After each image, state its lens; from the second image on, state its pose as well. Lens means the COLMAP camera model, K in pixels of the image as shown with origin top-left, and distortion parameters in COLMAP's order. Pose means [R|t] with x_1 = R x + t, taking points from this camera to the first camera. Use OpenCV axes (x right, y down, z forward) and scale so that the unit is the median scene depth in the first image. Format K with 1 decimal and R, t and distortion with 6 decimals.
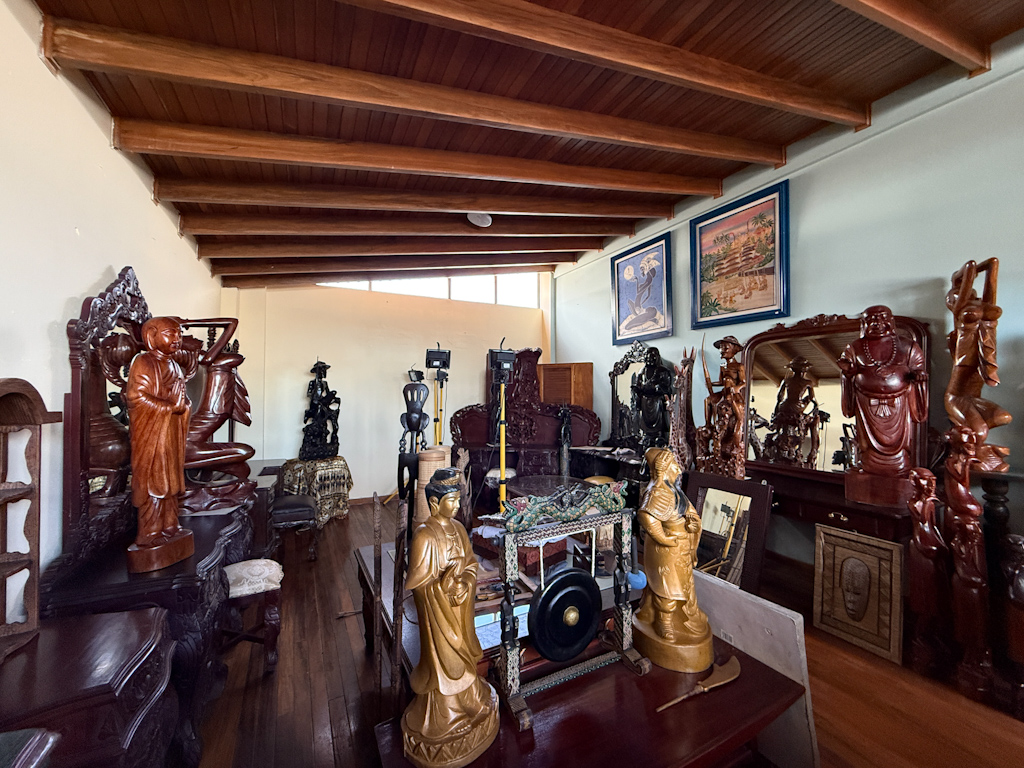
lens RADIAL K [[410.9, 0, 508.8], [0, 410.9, 390.8], [0, 0, 1]] dist [0.014087, 0.000153]
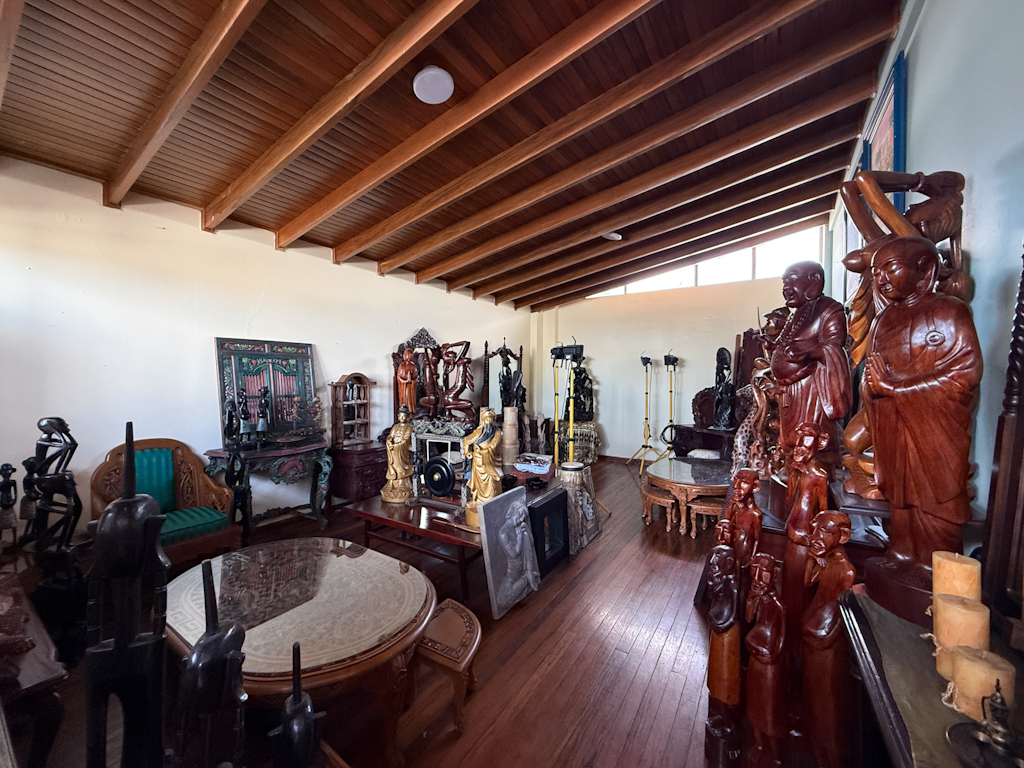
lens RADIAL K [[410.9, 0, 509.3], [0, 410.9, 378.3], [0, 0, 1]] dist [0.014087, 0.000153]
pose [[0.505511, 0.004294, -0.862809, 0.860977], [0.010111, 0.999889, 0.010900, -0.002325], [0.862761, -0.014234, 0.505412, 0.090828]]
